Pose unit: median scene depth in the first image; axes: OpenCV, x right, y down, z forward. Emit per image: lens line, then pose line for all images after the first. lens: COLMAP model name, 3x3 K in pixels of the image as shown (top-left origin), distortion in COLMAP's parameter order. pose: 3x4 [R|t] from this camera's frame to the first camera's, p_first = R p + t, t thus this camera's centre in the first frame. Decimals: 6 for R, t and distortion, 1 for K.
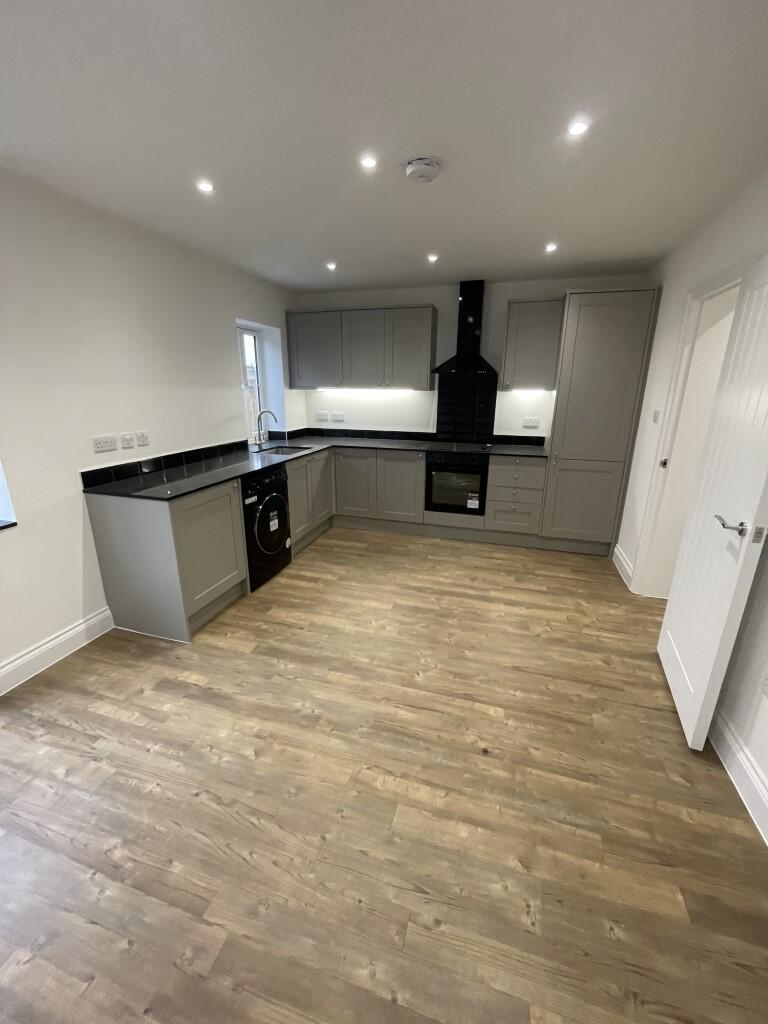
lens RADIAL K [[413.8, 0, 384.1], [0, 413.8, 509.3], [0, 0, 1]] dist [-0.005236, 0.000688]
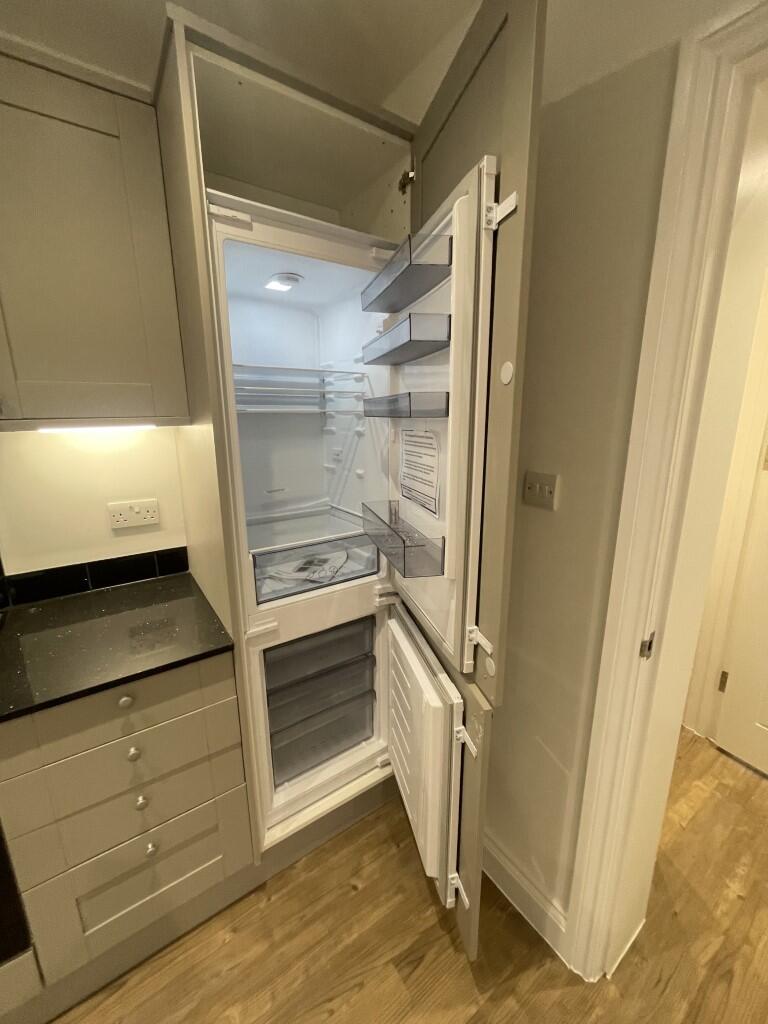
lens RADIAL K [[413.8, 0, 387.2], [0, 413.8, 507.4], [0, 0, 1]] dist [-0.005236, 0.000688]
pose [[0.619218, -0.185471, 0.763000, 0.320564], [0.231543, 0.971626, 0.048273, -0.262085], [-0.750304, 0.146776, 0.644593, 0.887936]]
